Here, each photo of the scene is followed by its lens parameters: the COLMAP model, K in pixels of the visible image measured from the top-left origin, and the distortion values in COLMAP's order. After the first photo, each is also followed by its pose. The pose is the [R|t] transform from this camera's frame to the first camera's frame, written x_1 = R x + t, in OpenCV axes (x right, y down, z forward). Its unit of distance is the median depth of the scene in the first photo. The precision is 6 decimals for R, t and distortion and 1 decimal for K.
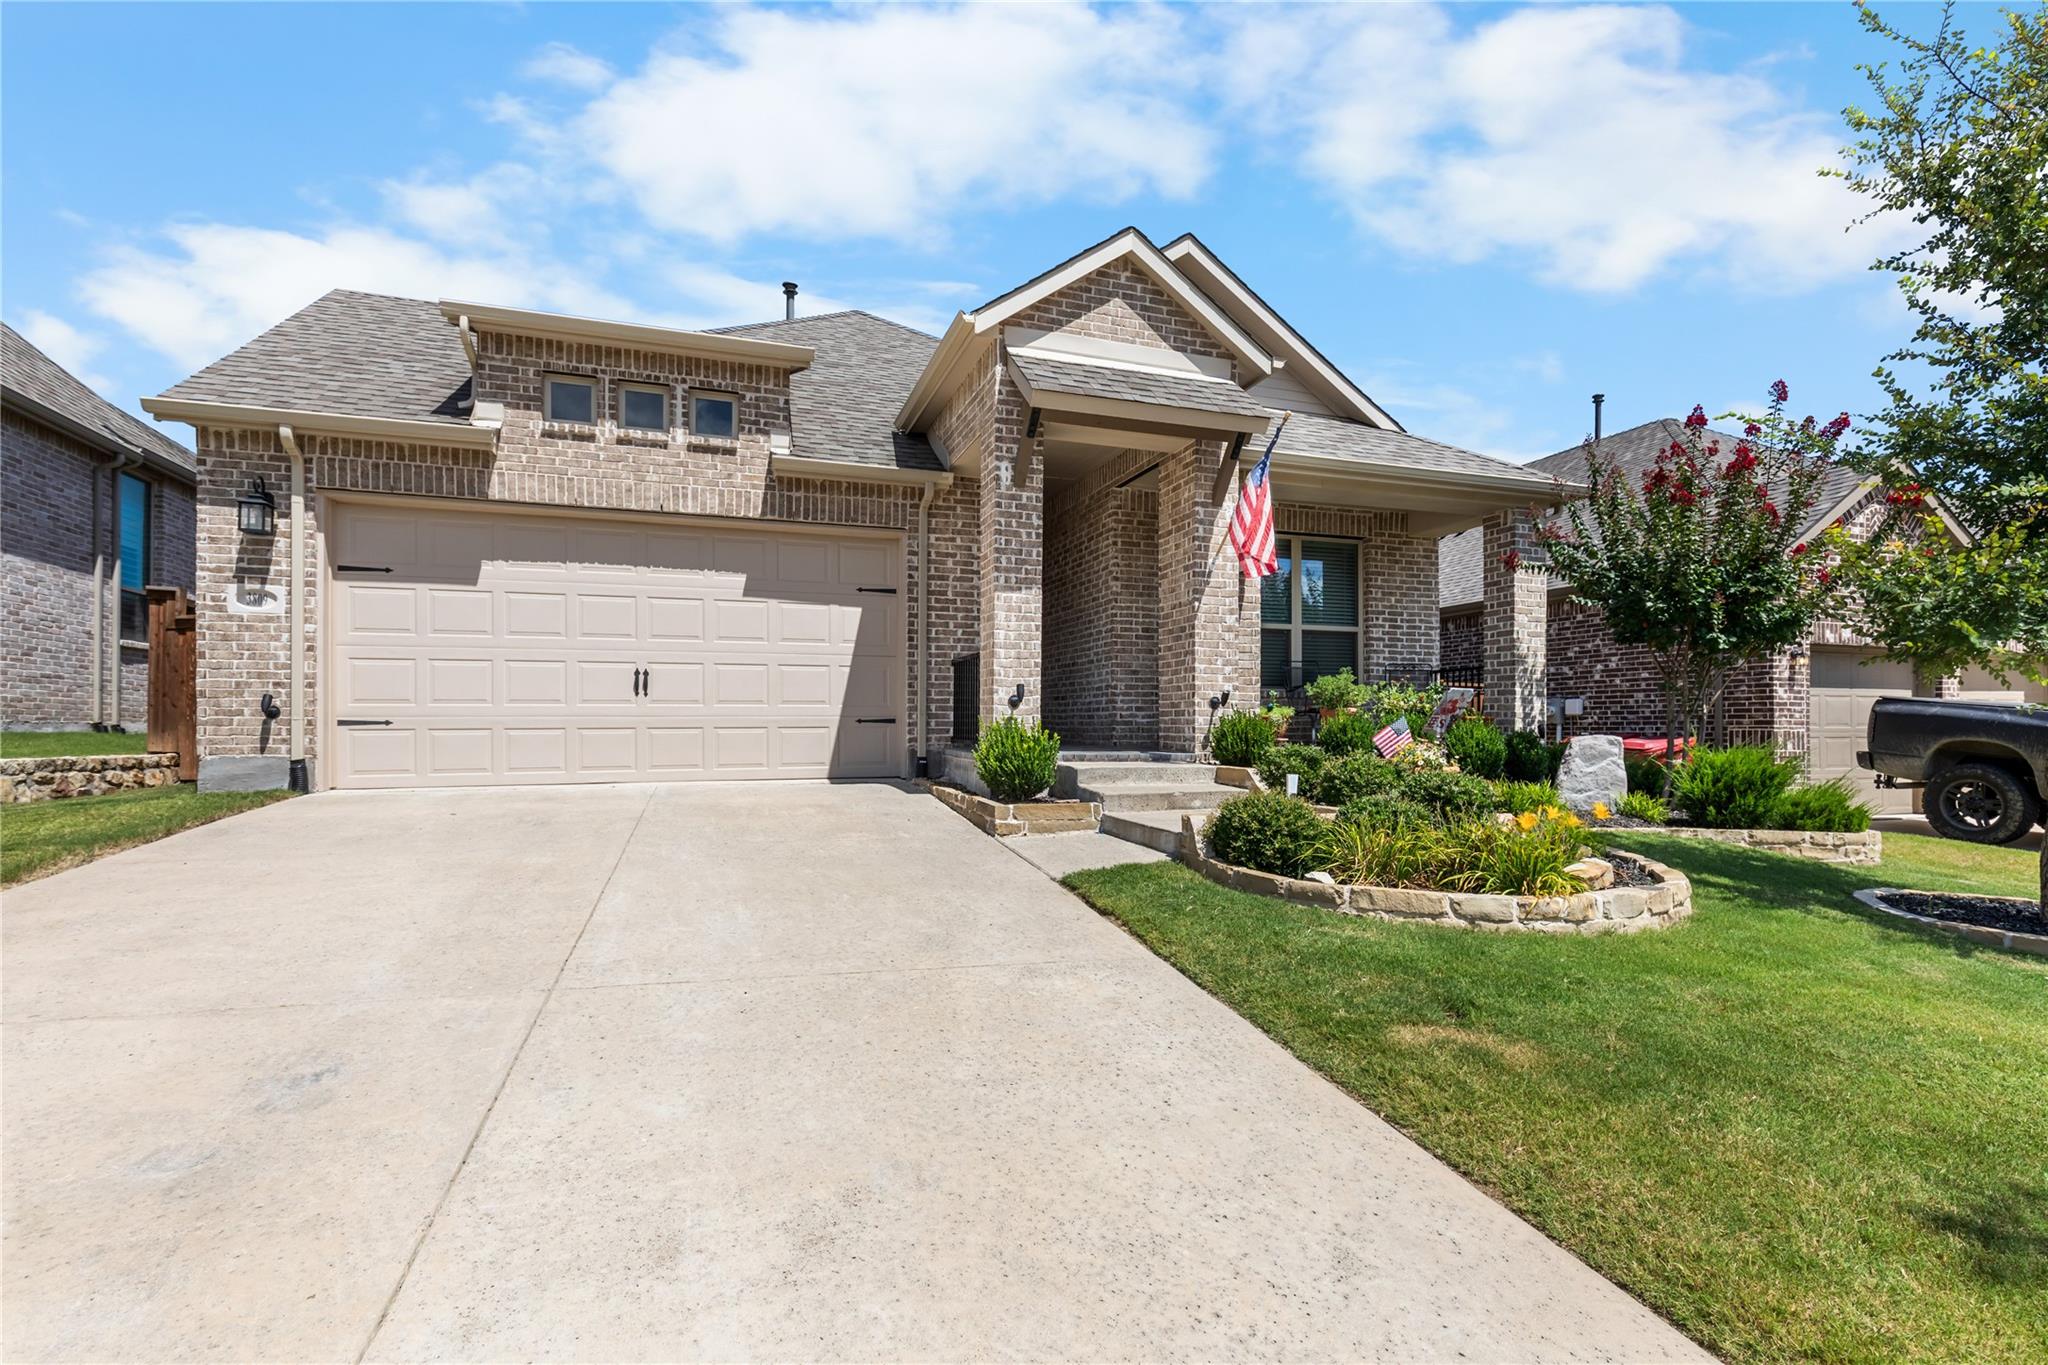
lens RADIAL K [[939.4, 0, 1030.6], [0, 939.4, 721.9], [0, 0, 1]] dist [-0.000898, -0.000252]
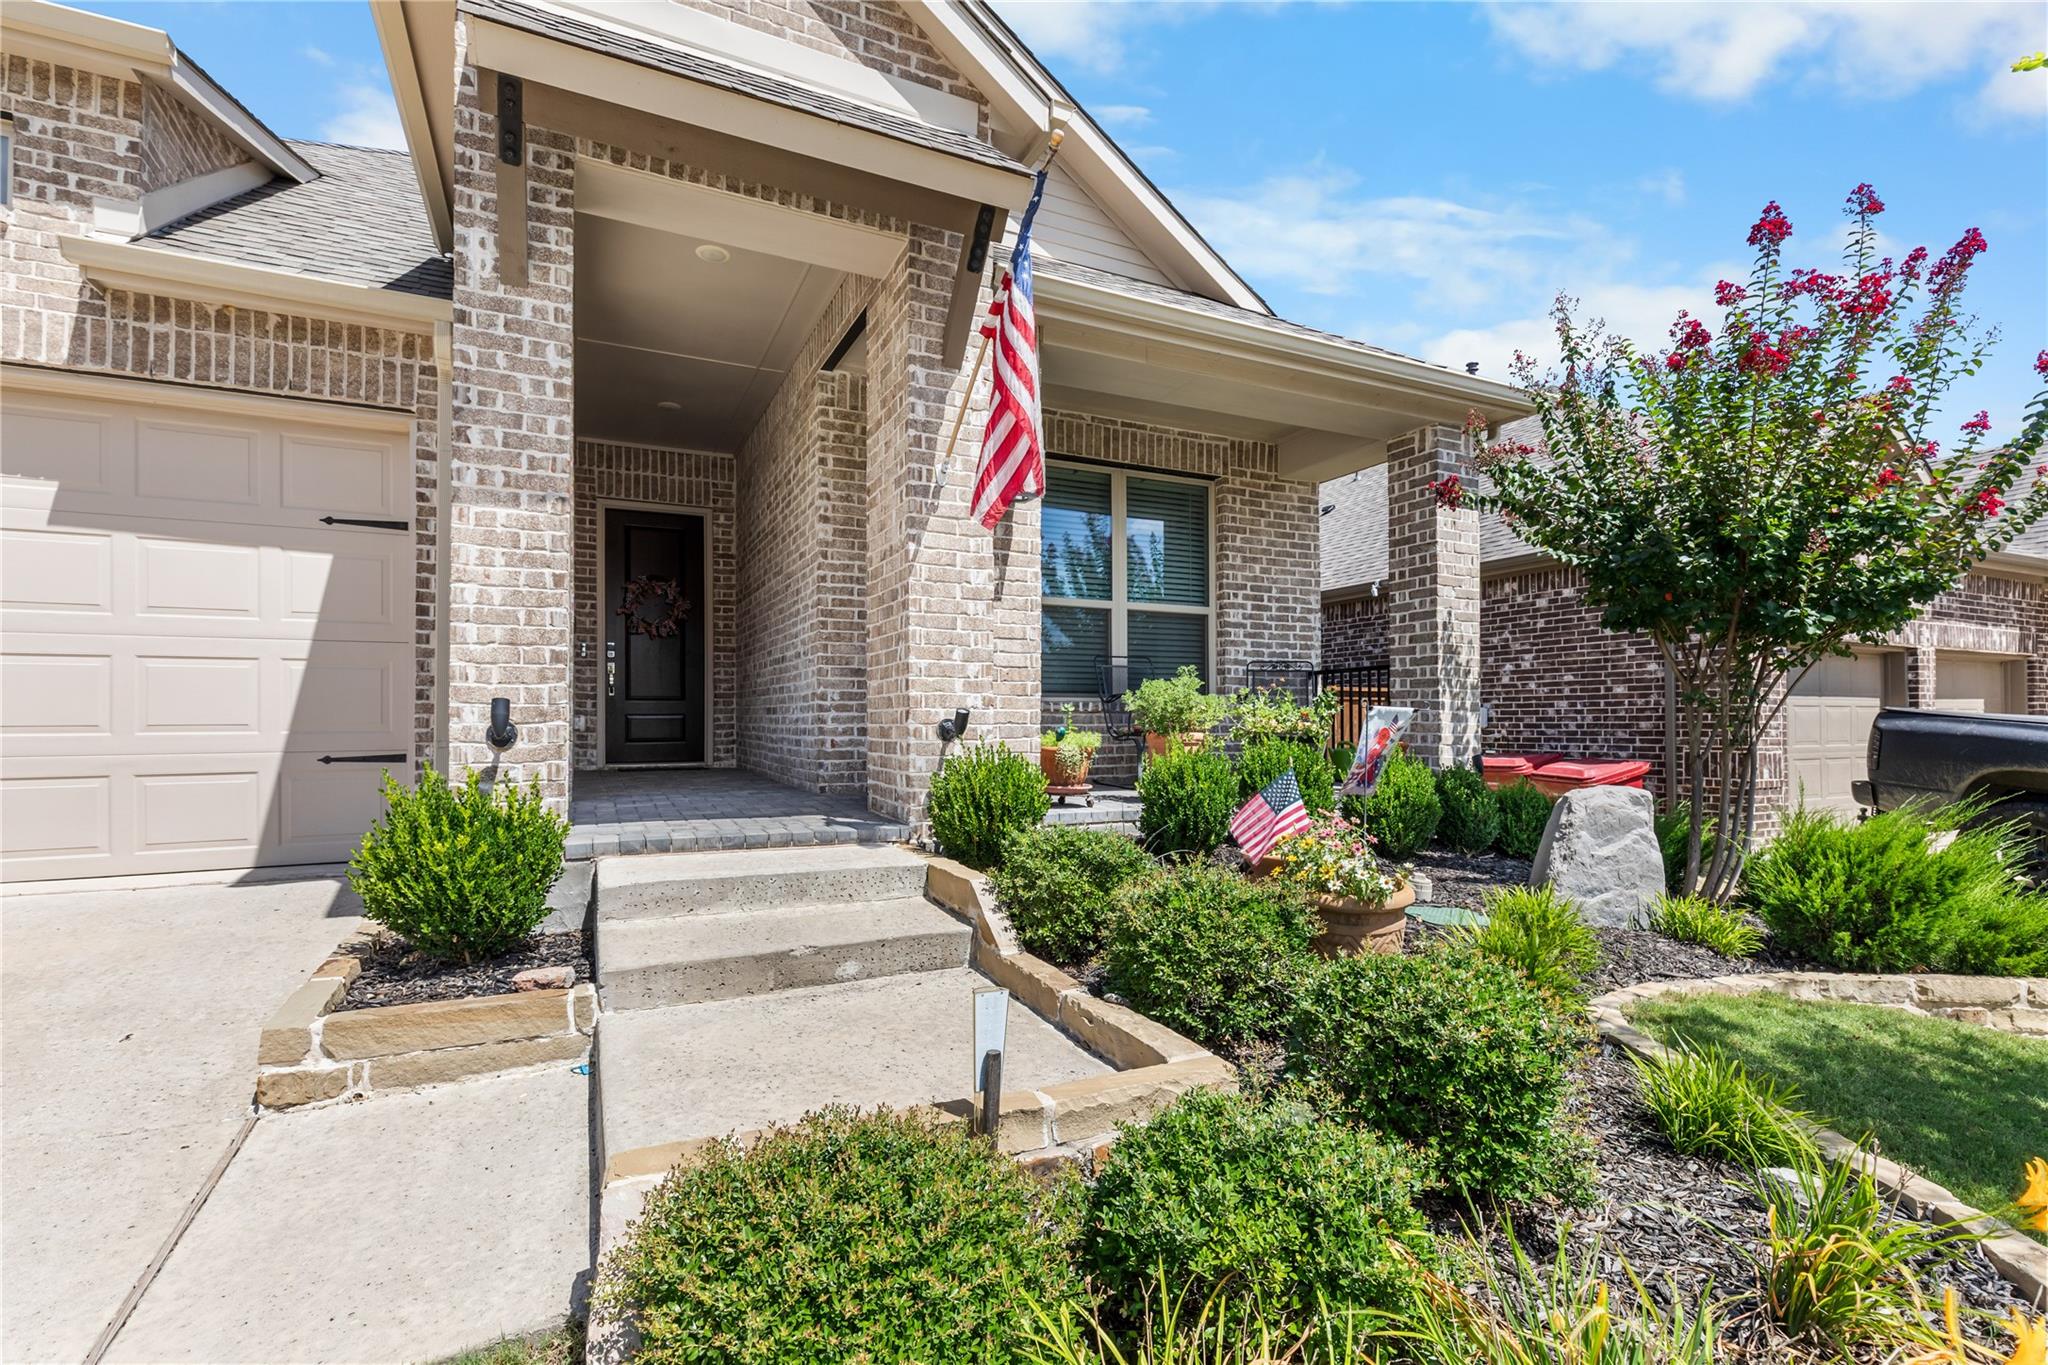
lens RADIAL K [[918.0, 0, 1022.5], [0, 918.0, 718.0], [0, 0, 1]] dist [-0.002309, -0.000346]
pose [[0.992065, -0.002600, 0.125700, 0.161388], [0.002678, 0.999996, -0.000450, -0.025242], [-0.125699, 0.000783, 0.992068, 0.439992]]
